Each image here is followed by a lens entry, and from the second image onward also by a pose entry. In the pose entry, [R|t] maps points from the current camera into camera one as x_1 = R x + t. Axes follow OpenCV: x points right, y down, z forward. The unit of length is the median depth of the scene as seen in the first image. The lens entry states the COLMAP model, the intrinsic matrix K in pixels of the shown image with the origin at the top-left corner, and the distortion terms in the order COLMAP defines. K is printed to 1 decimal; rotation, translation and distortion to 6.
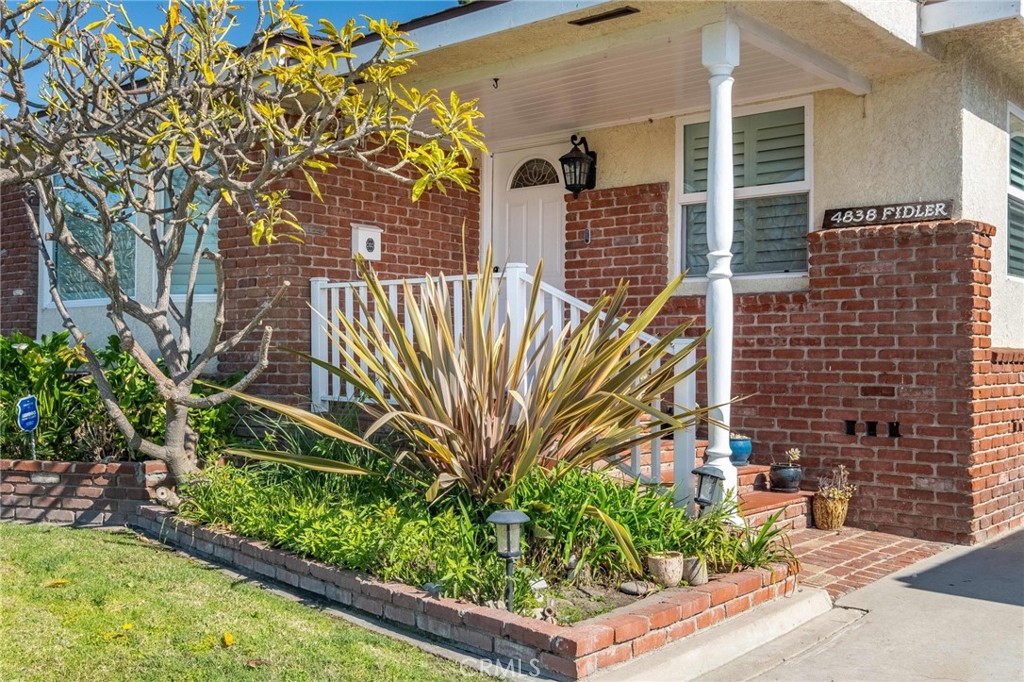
lens RADIAL K [[981.0, 0, 509.6], [0, 981.0, 336.3], [0, 0, 1]] dist [0.004353, 0.005386]
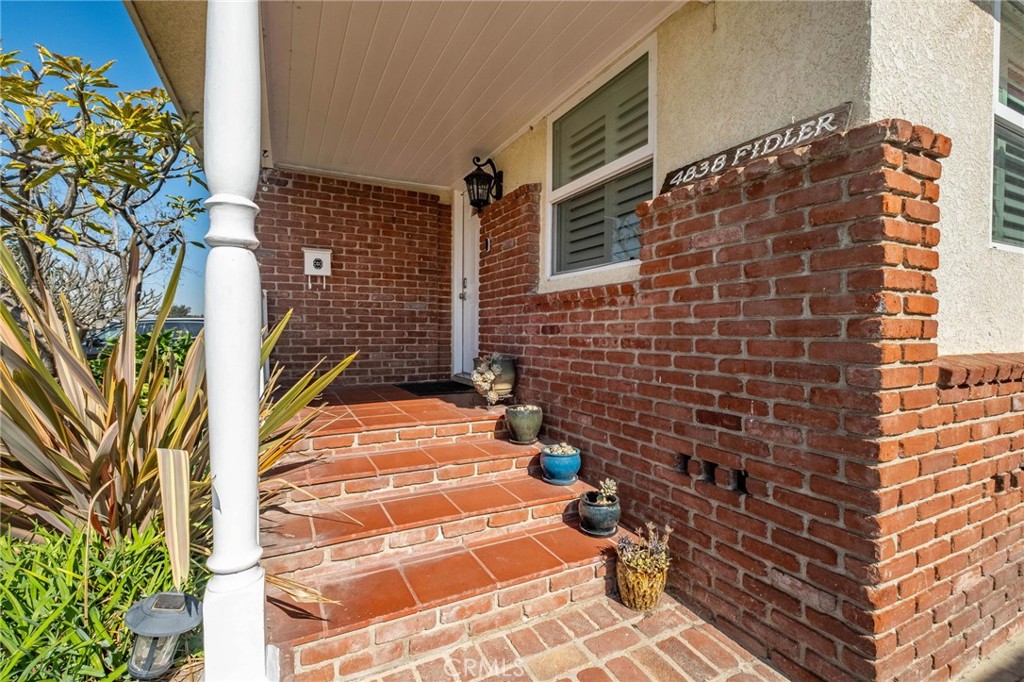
lens RADIAL K [[448.0, 0, 470.7], [0, 448.0, 336.8], [0, 0, 1]] dist [0.009540, -0.007943]
pose [[0.910756, 0.001501, -0.412942, 0.344393], [0.009738, 0.999637, 0.025111, -0.010649], [0.412829, -0.026891, 0.910411, 0.641573]]
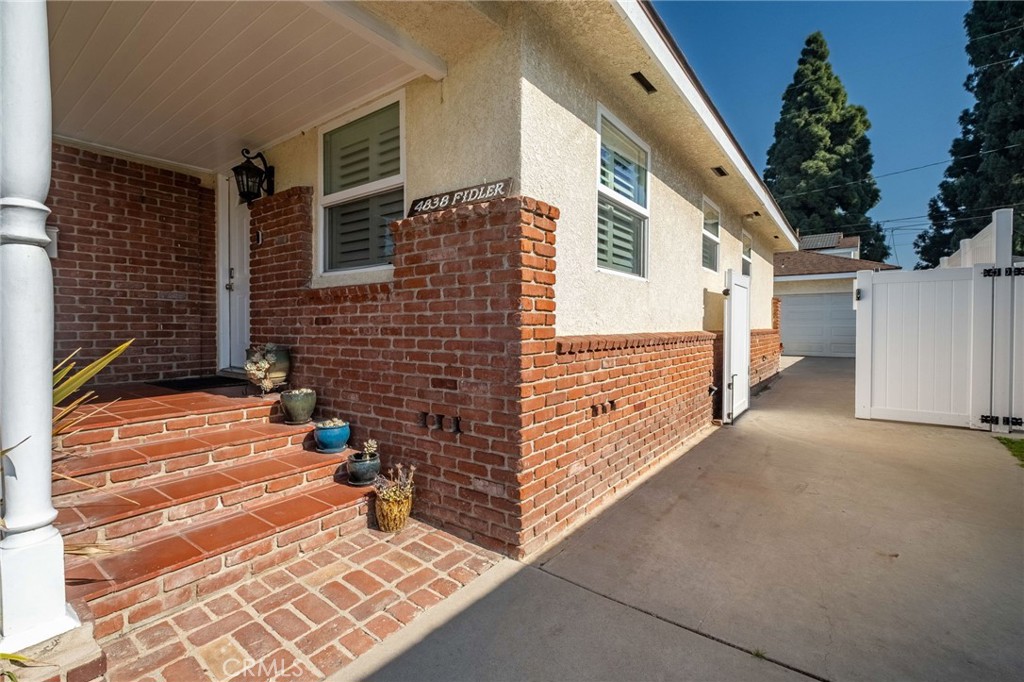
lens RADIAL K [[472.9, 0, 472.5], [0, 472.9, 333.0], [0, 0, 1]] dist [0.001686, -0.000492]
pose [[0.998920, -0.007058, 0.045917, 0.378556], [0.005562, 0.999452, 0.032633, -0.008481], [-0.046122, -0.032342, 0.998412, 0.533807]]
